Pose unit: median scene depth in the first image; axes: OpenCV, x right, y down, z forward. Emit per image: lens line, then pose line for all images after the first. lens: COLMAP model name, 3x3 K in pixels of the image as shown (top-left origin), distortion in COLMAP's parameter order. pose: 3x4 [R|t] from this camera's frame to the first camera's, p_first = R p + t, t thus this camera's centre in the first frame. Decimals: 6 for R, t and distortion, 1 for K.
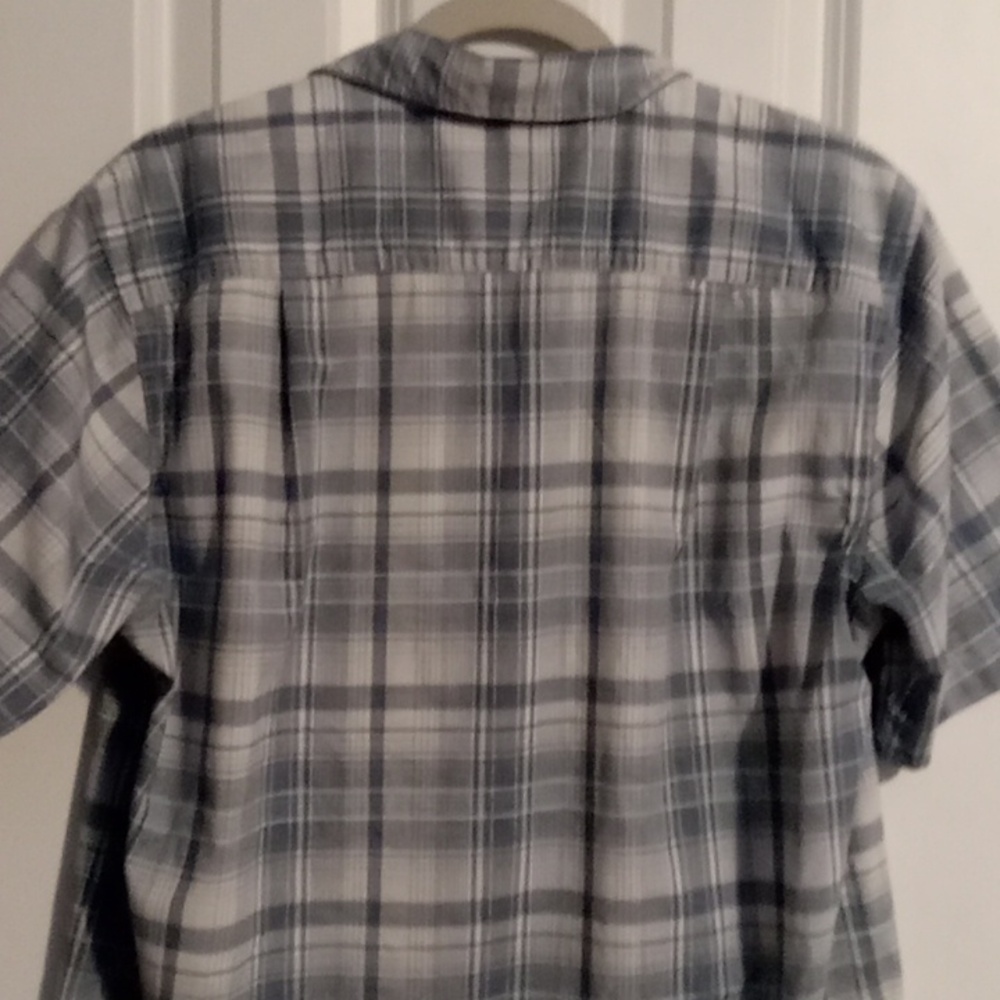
lens RADIAL K [[1940.9, 0, 517.8], [0, 1940.9, 549.5], [0, 0, 1]] dist [0.290416, -1.852606]
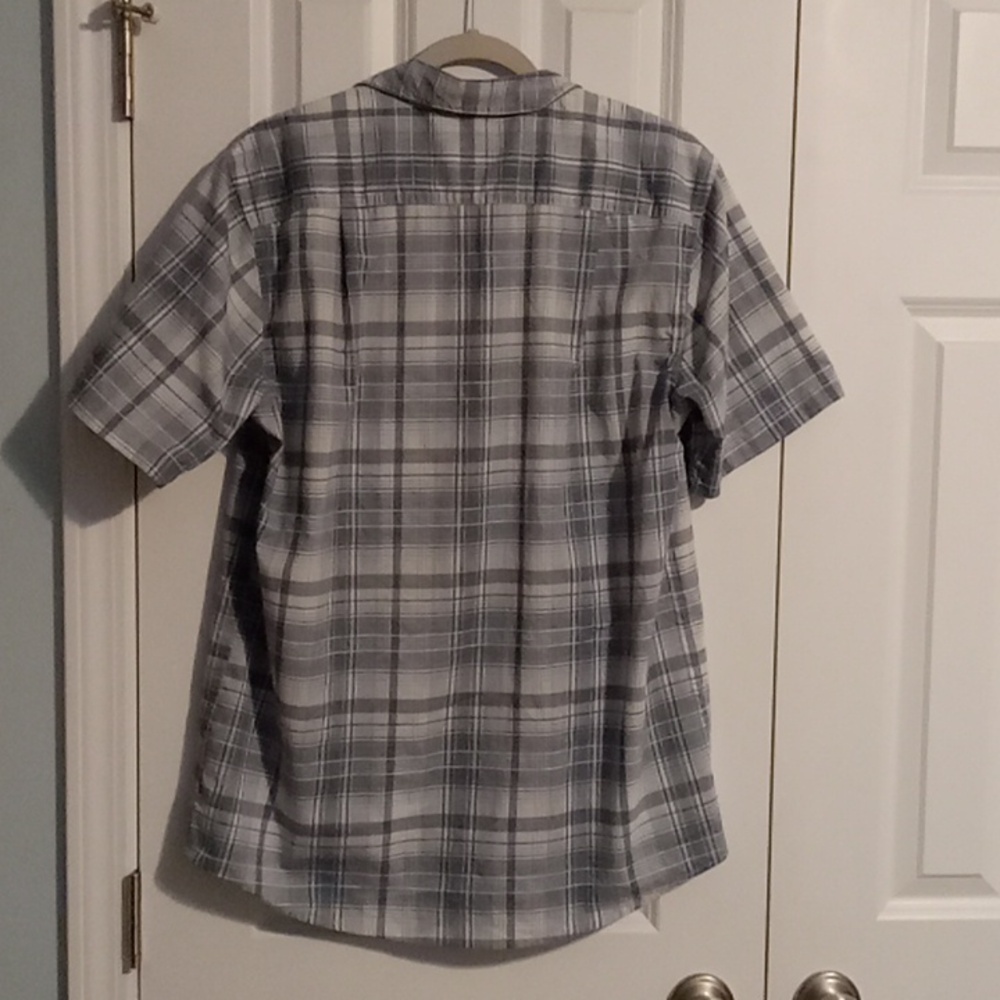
lens RADIAL K [[1940.9, 0, 517.8], [0, 1940.9, 549.5], [0, 0, 1]] dist [0.290416, -1.852606]
pose [[0.999669, -0.002402, 0.025617, -0.010847], [0.001120, 0.998751, 0.049958, 0.073081], [-0.025705, -0.049912, 0.998423, -0.717452]]
